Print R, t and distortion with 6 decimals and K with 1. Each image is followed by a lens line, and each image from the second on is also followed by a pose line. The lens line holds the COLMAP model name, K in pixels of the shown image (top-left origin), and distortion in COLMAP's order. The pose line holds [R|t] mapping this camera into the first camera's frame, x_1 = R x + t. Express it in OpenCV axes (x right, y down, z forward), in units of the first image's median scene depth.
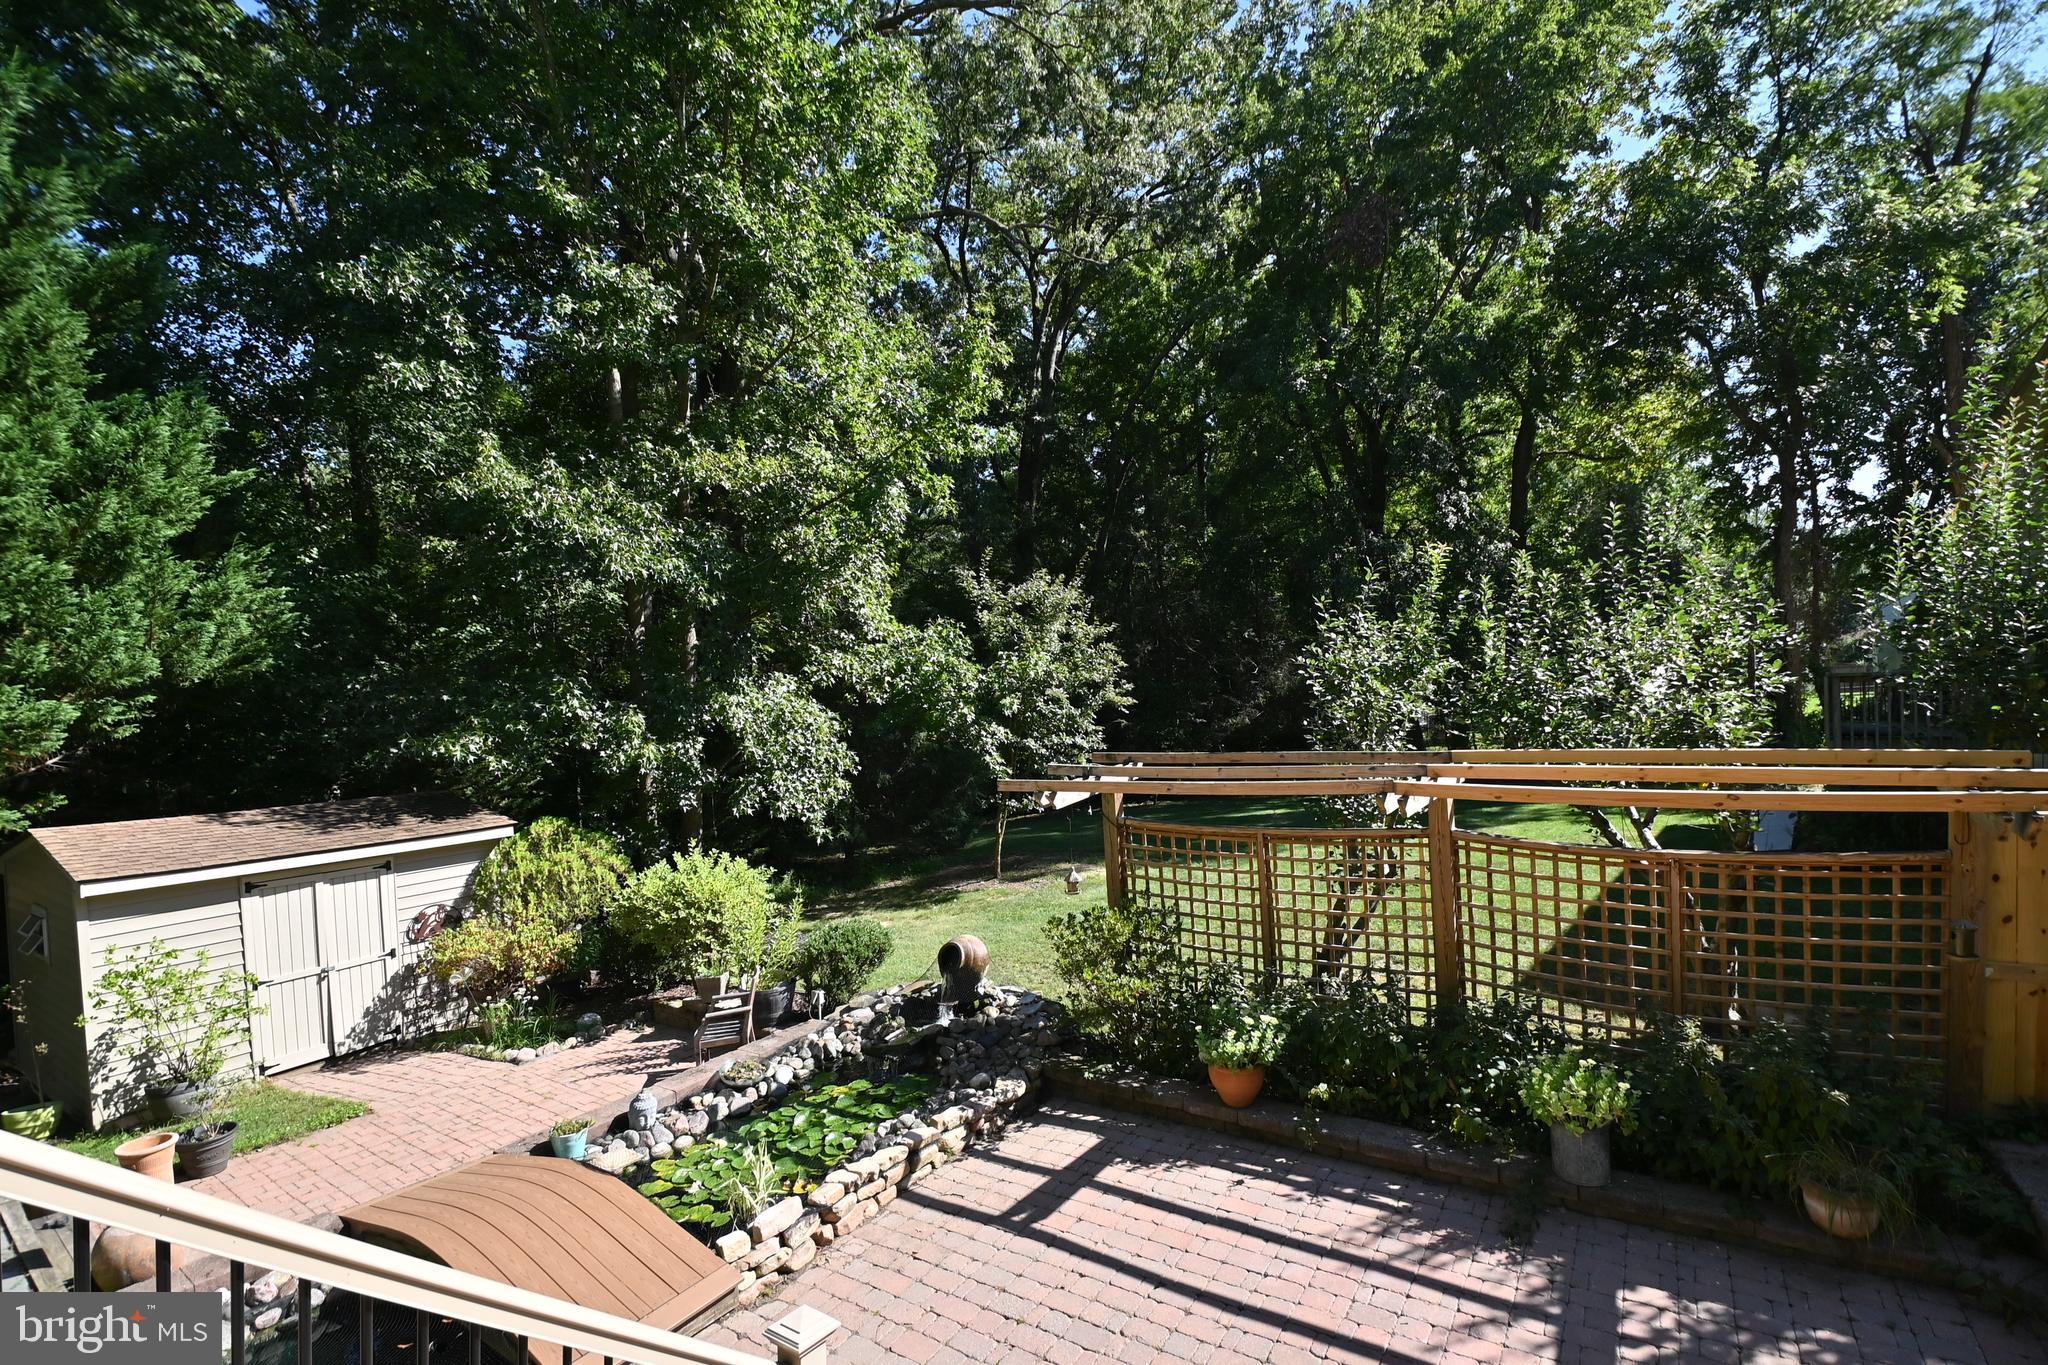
lens RADIAL K [[901.9, 0, 1043.3], [0, 901.9, 711.2], [0, 0, 1]] dist [0.012179, -0.019338]
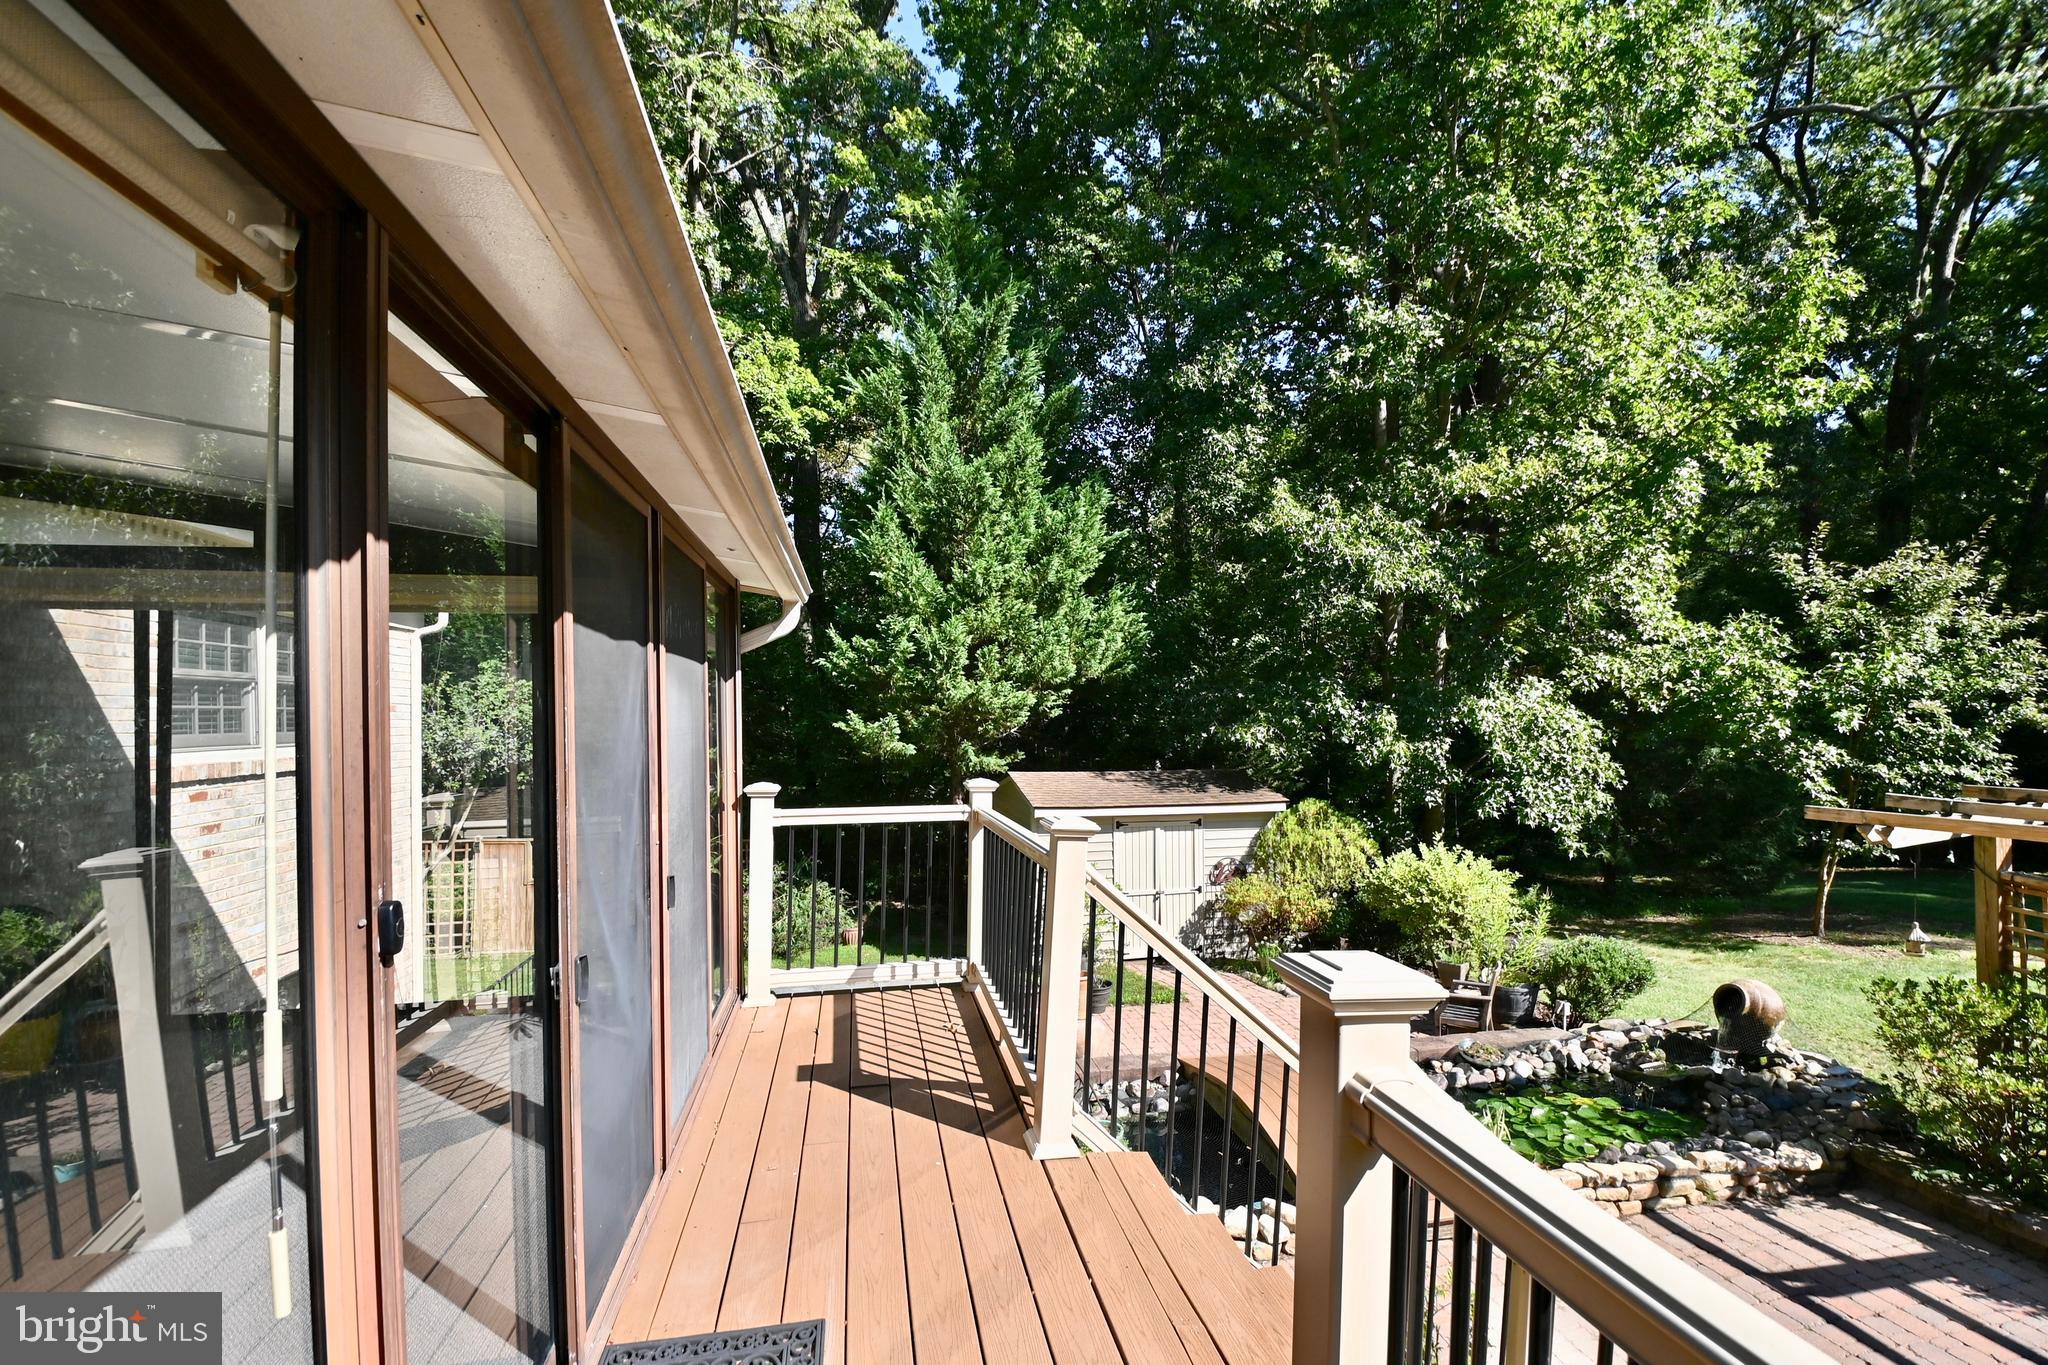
lens RADIAL K [[901.9, 0, 1034.9], [0, 901.9, 712.1], [0, 0, 1]] dist [0.012179, -0.019338]
pose [[0.706263, 0.035807, -0.707044, 0.026934], [-0.035603, 0.999253, 0.015042, -0.000130], [0.707054, 0.014549, 0.707010, -0.101857]]
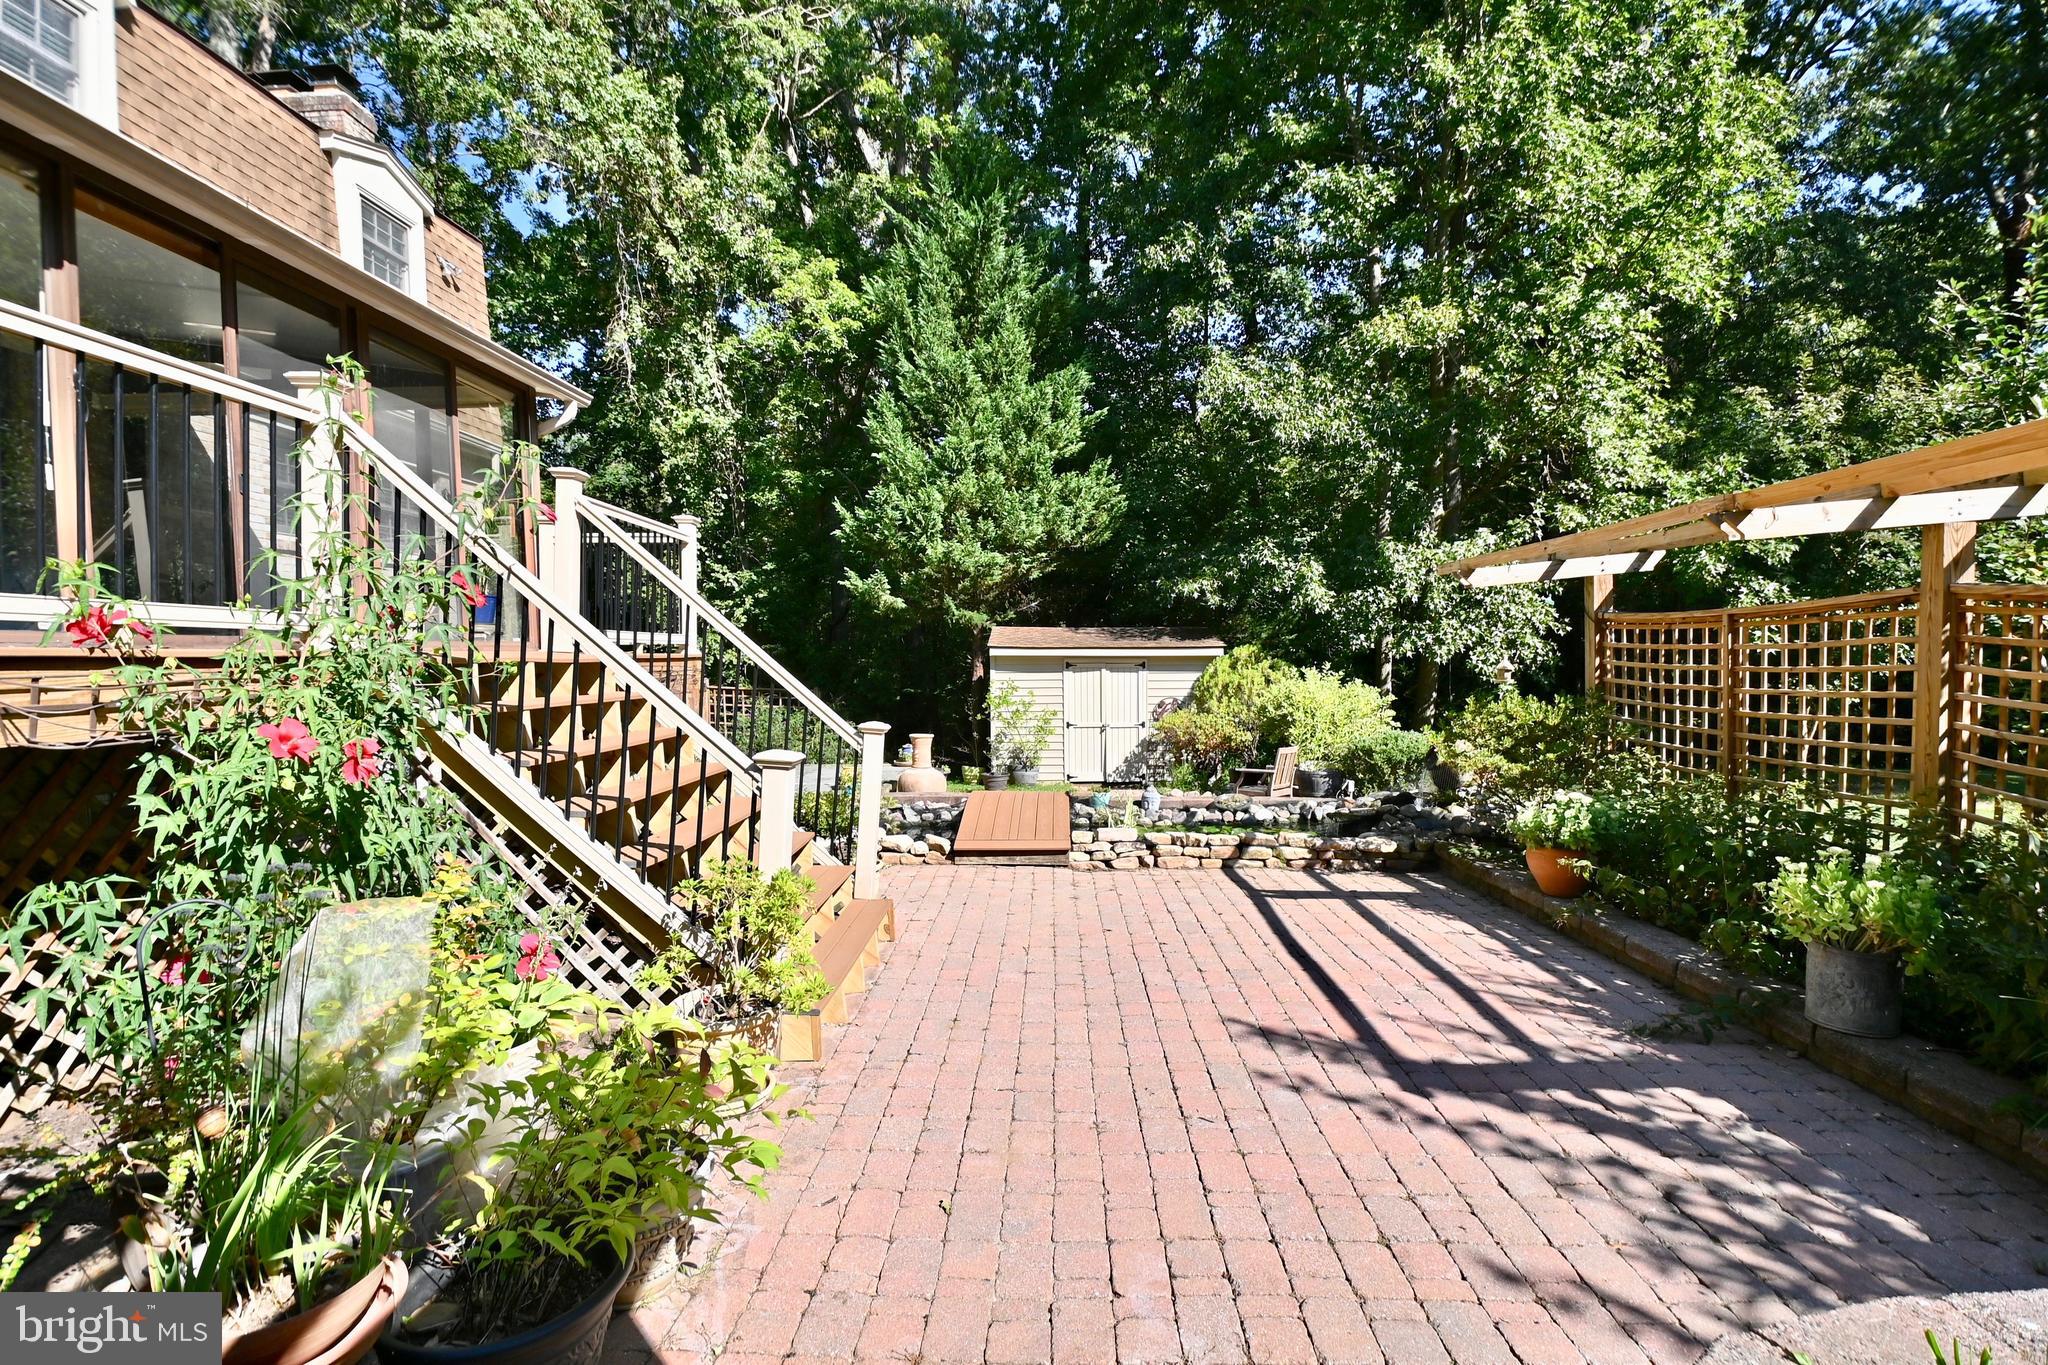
lens RADIAL K [[901.9, 0, 1038.6], [0, 901.9, 714.0], [0, 0, 1]] dist [0.012179, -0.019338]
pose [[0.537329, 0.092809, -0.838251, 0.442657], [-0.032217, 0.995460, 0.089563, 0.129863], [0.842757, -0.021120, 0.537879, 0.065940]]
